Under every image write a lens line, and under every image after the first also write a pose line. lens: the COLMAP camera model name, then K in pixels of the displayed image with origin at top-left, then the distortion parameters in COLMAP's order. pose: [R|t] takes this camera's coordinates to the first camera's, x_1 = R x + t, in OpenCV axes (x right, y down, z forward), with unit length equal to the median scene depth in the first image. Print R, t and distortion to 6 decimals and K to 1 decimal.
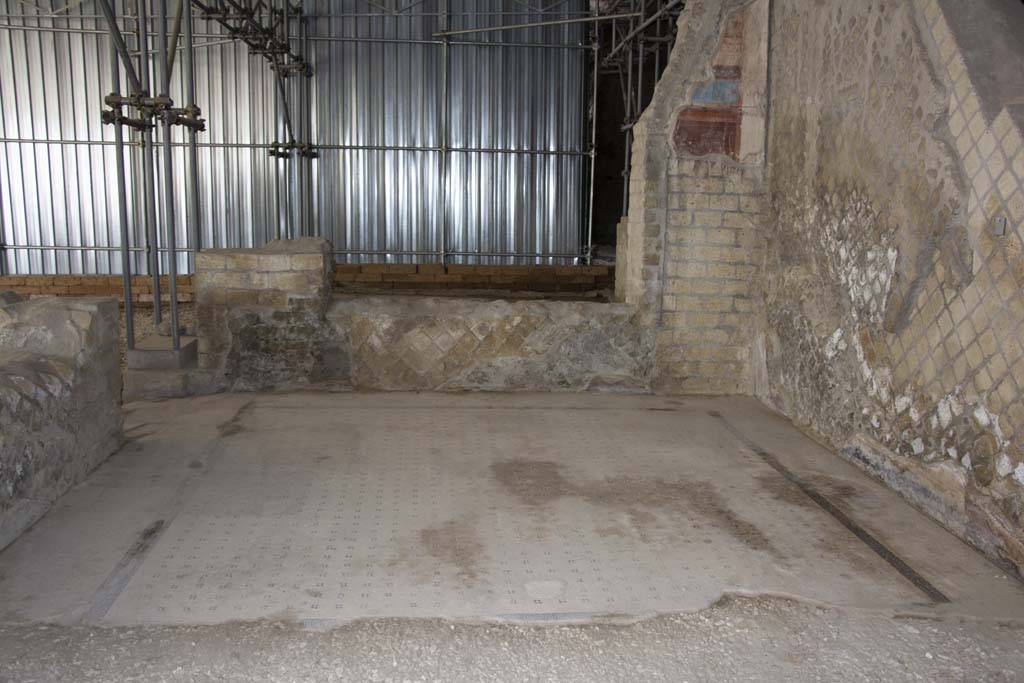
lens RADIAL K [[784.8, 0, 512.0], [0, 784.8, 341.5], [0, 0, 1]] dist [-0.101083, 0.001322]
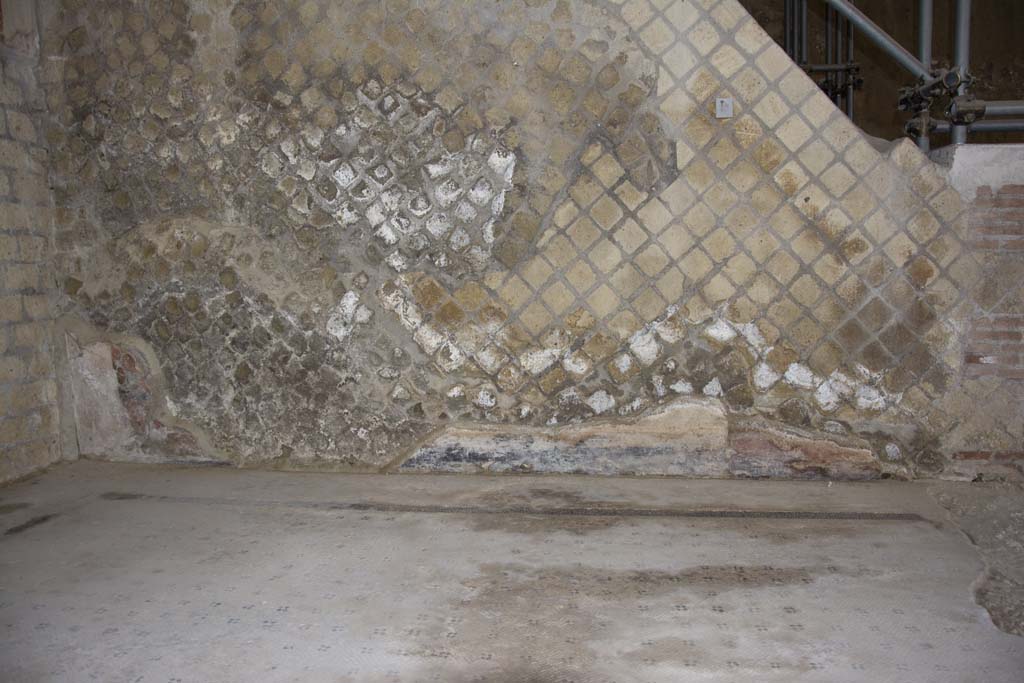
lens RADIAL K [[787.4, 0, 512.0], [0, 787.4, 341.5], [0, 0, 1]] dist [-0.162561, 0.119203]
pose [[0.223154, -0.140145, 0.964656, -0.228889], [0.186320, 0.977498, 0.098910, -0.017247], [-0.956811, 0.157662, 0.244244, 0.801991]]
